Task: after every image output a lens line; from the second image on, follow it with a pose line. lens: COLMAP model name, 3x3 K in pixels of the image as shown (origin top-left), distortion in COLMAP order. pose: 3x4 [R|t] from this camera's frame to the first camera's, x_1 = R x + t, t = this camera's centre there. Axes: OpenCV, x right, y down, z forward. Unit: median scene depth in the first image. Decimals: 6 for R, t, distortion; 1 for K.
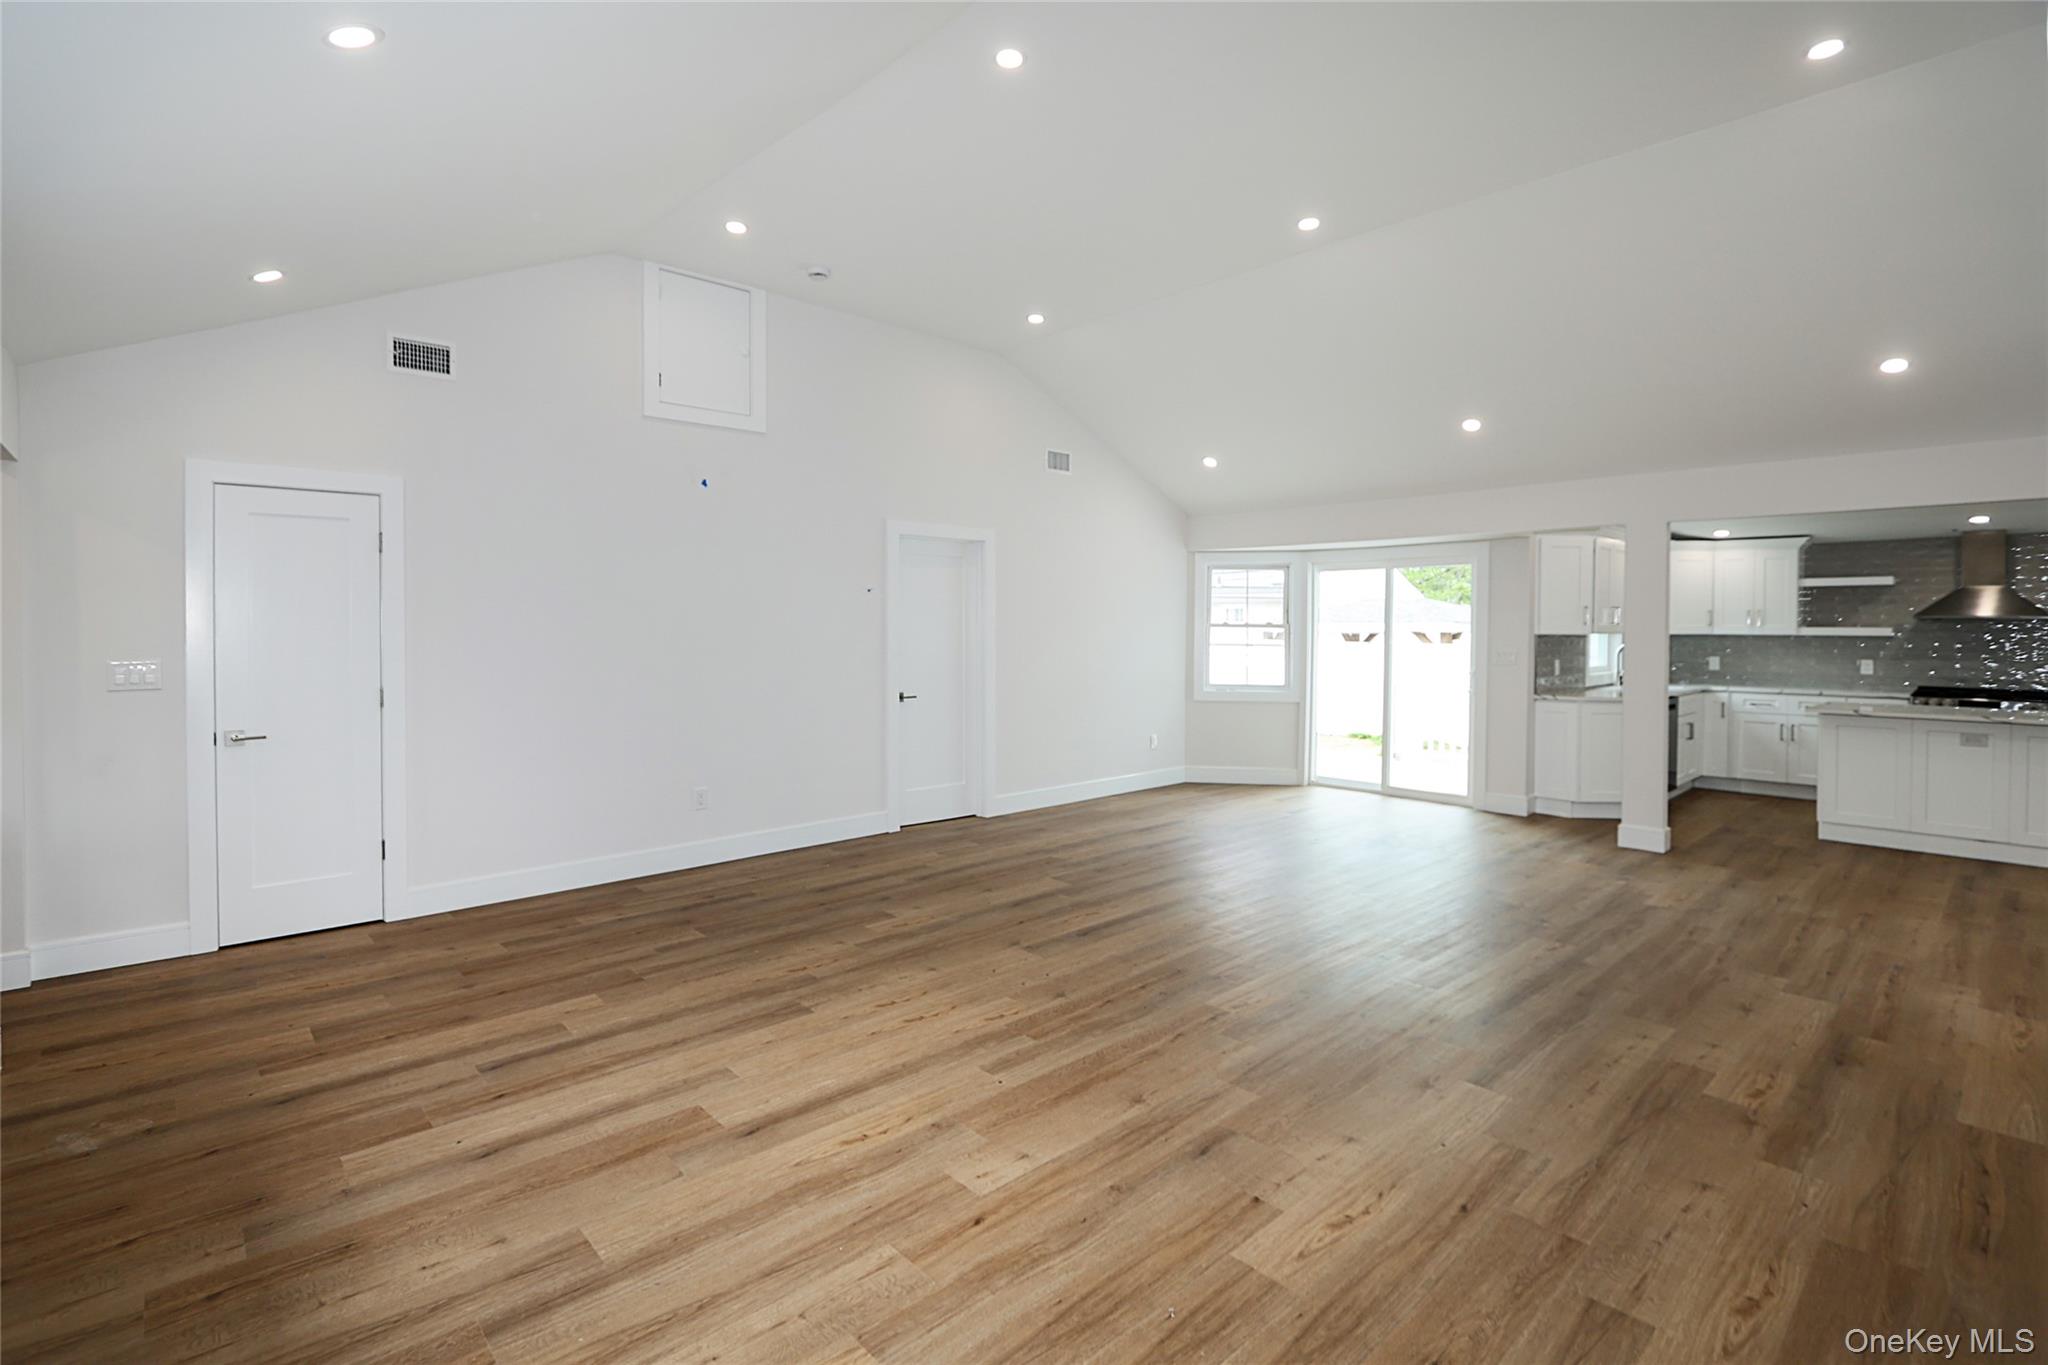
lens RADIAL K [[944.5, 0, 1008.6], [0, 944.5, 638.1], [0, 0, 1]] dist [-0.011101, 0.000877]
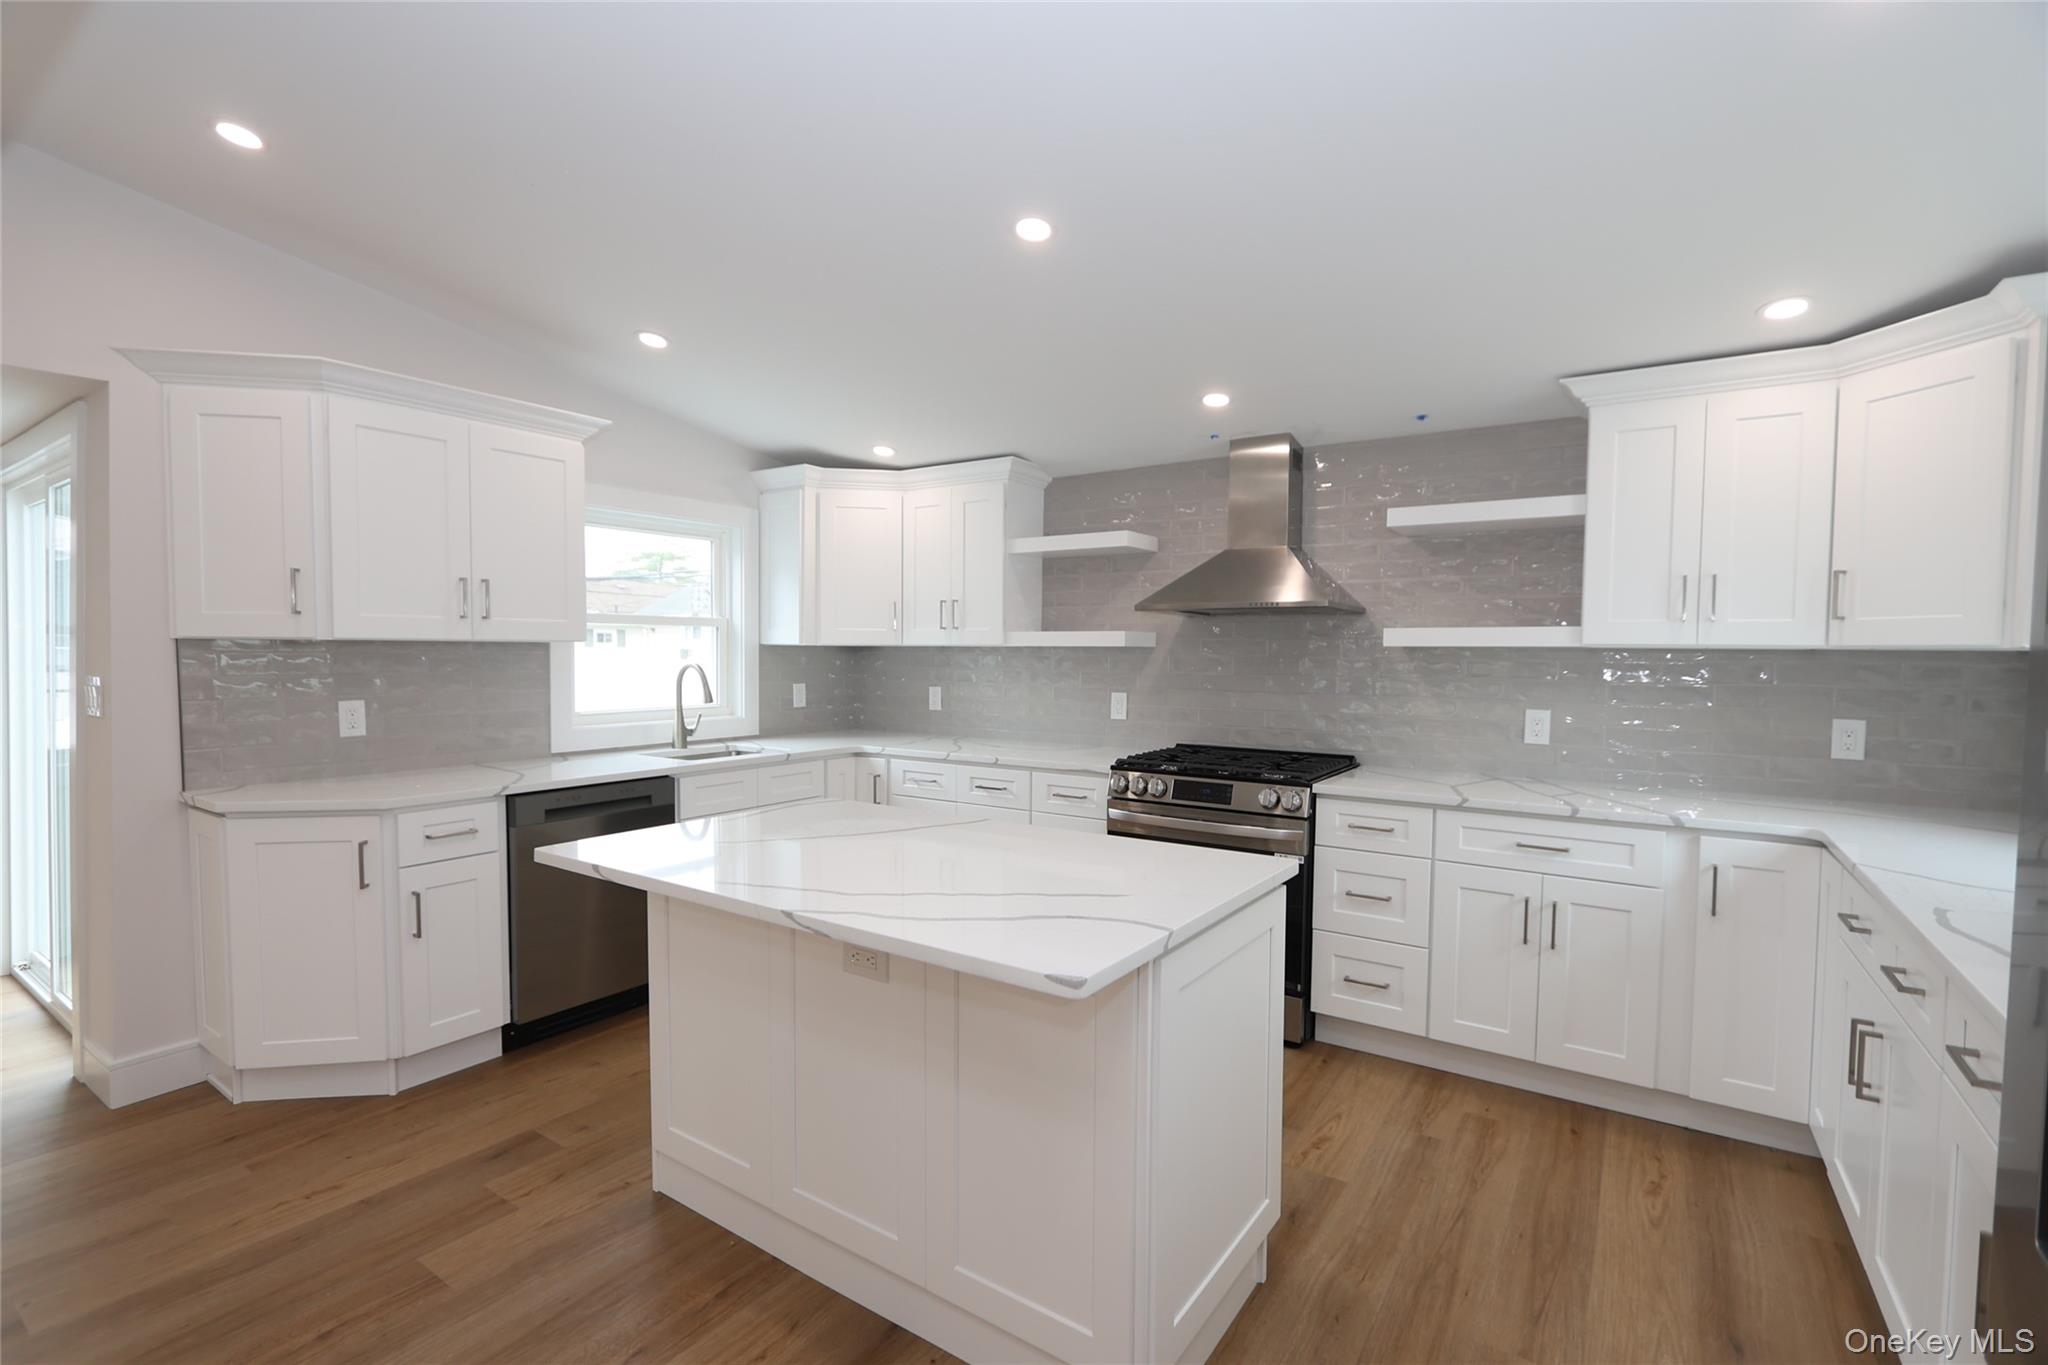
lens RADIAL K [[944.5, 0, 1017.4], [0, 944.5, 674.1], [0, 0, 1]] dist [-0.011101, 0.000877]
pose [[0.971924, -0.004782, 0.235244, 0.722720], [0.000319, 0.999819, 0.019006, 0.002595], [-0.235293, -0.018398, 0.971750, 0.489555]]
